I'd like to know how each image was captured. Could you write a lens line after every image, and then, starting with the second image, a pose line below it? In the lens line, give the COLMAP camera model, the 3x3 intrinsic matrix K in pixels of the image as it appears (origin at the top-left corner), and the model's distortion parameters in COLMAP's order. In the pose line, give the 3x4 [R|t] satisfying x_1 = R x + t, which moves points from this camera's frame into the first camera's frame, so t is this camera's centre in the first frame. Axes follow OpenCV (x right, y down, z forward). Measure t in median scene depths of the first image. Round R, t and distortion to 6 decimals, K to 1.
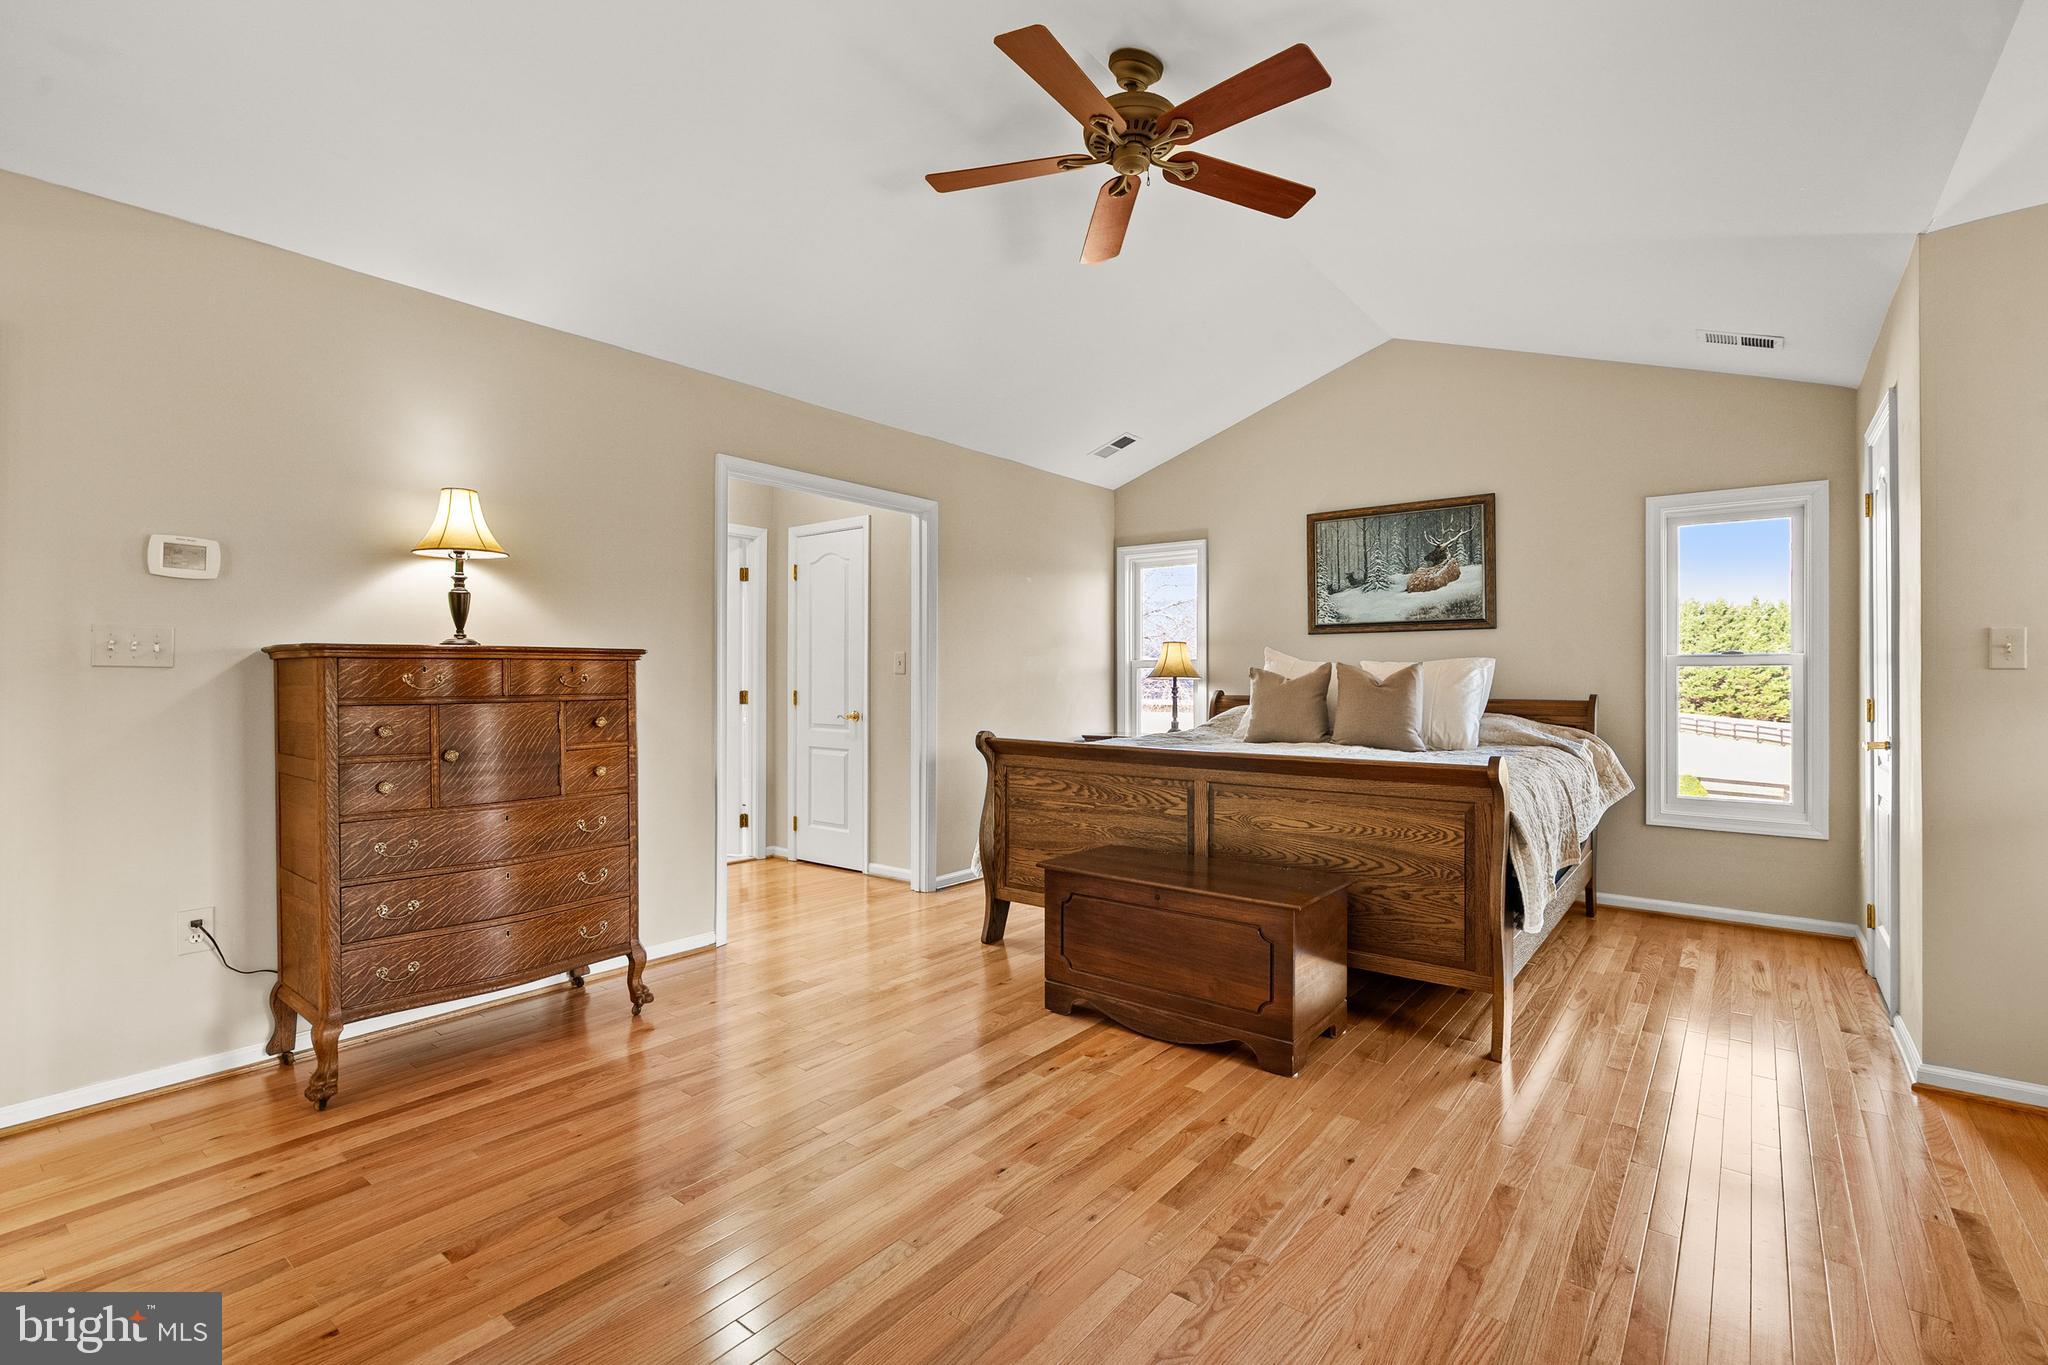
lens RADIAL K [[929.0, 0, 1031.7], [0, 929.0, 681.1], [0, 0, 1]] dist [-0.008332, 0.005331]
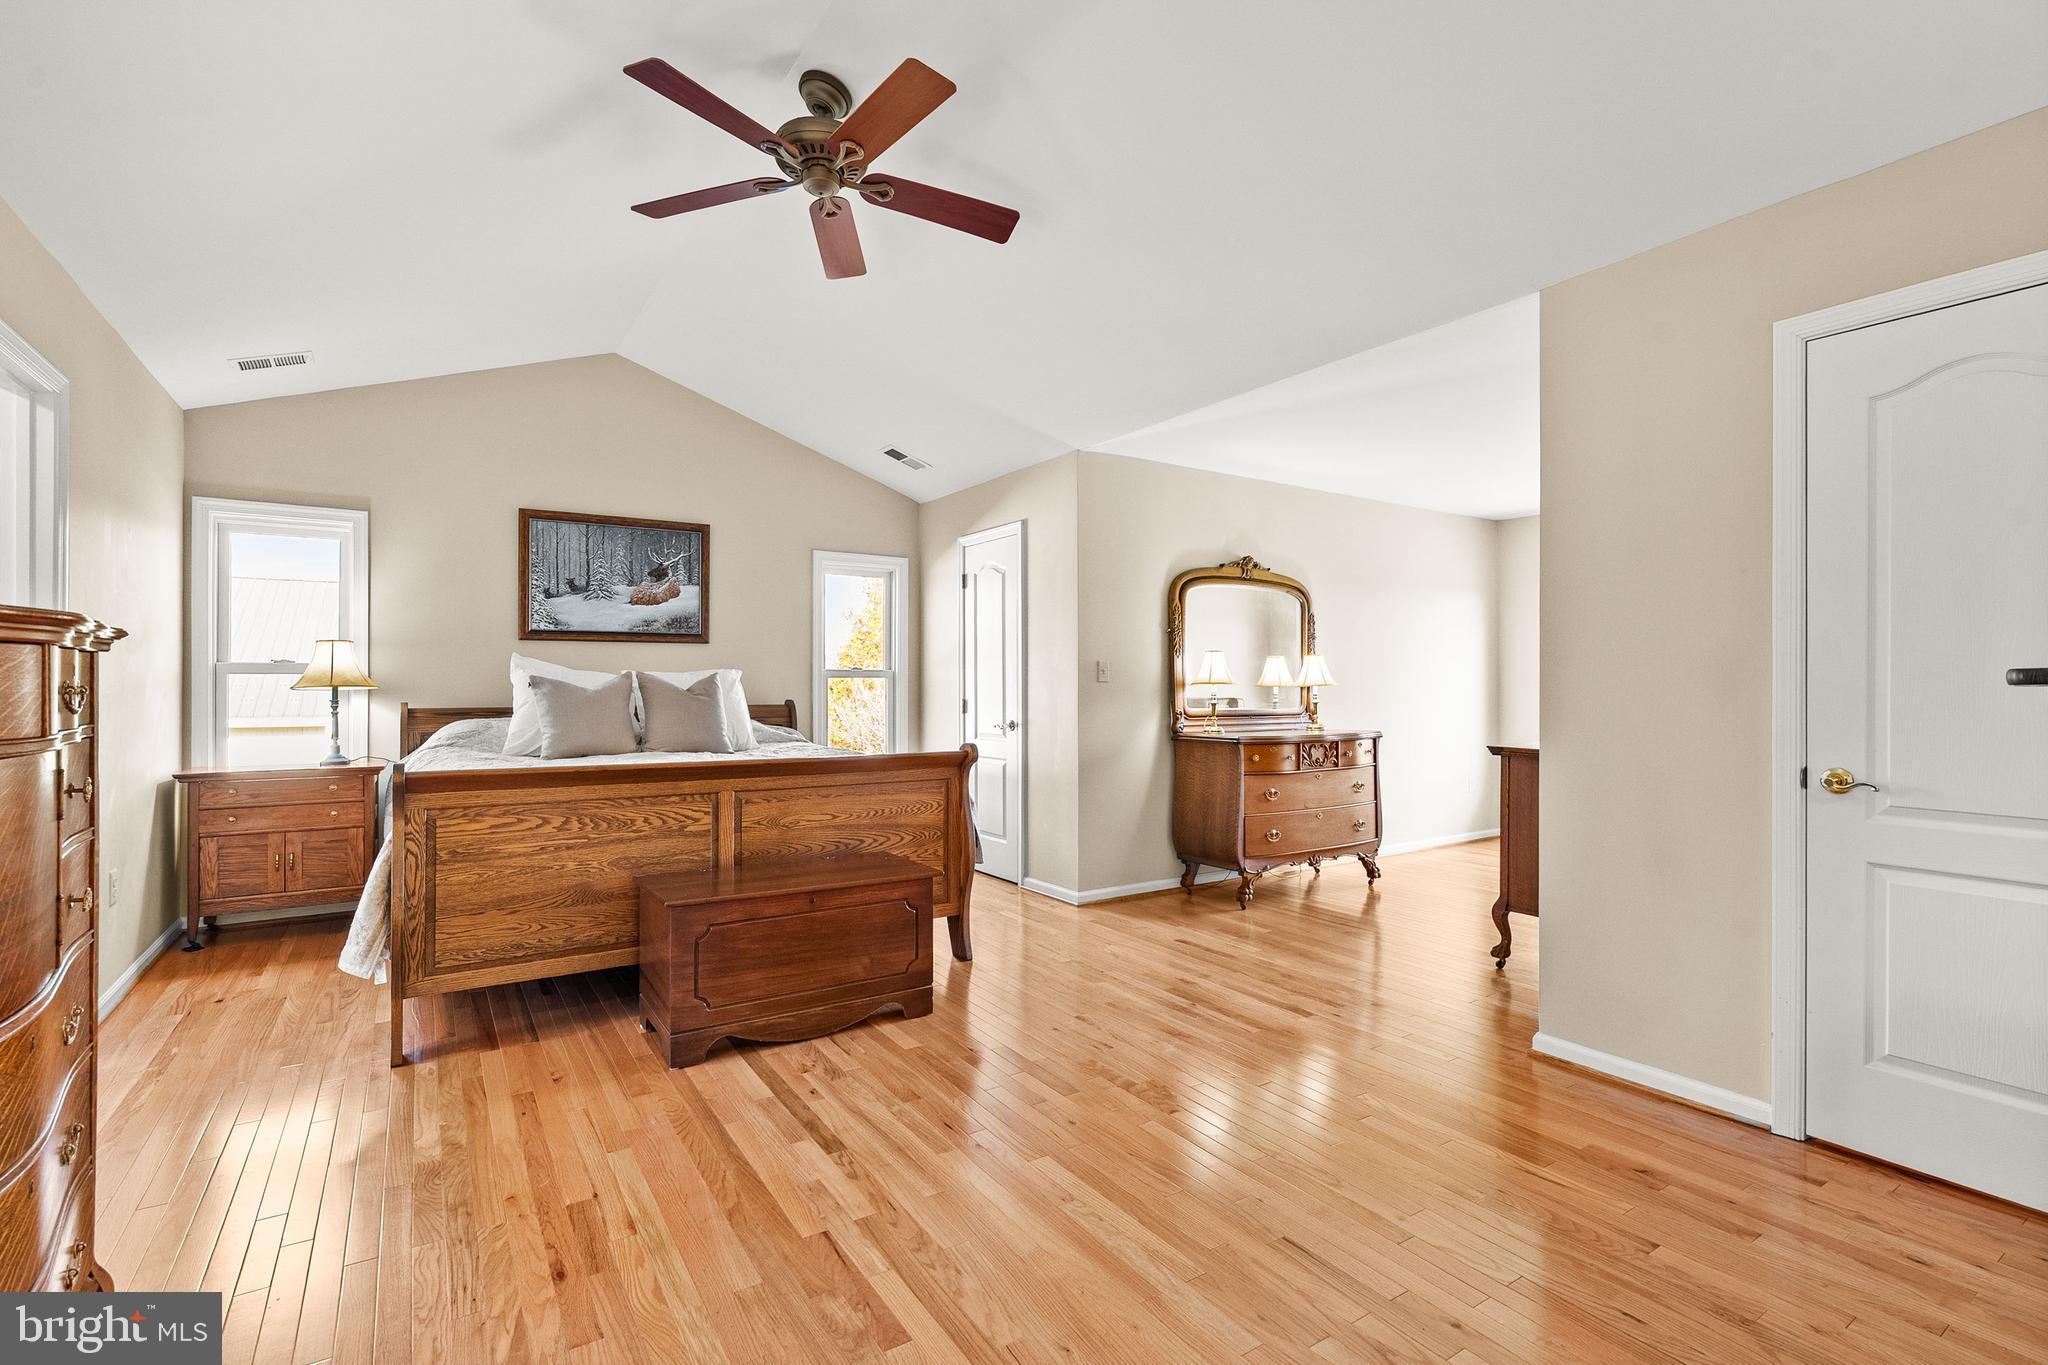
lens RADIAL K [[929.0, 0, 1030.8], [0, 929.0, 682.1], [0, 0, 1]] dist [-0.008332, 0.005331]
pose [[0.323495, 0.002876, 0.946226, -0.449418], [0.005135, 0.999975, -0.004795, -0.001831], [-0.946216, 0.006411, 0.323472, 0.256962]]
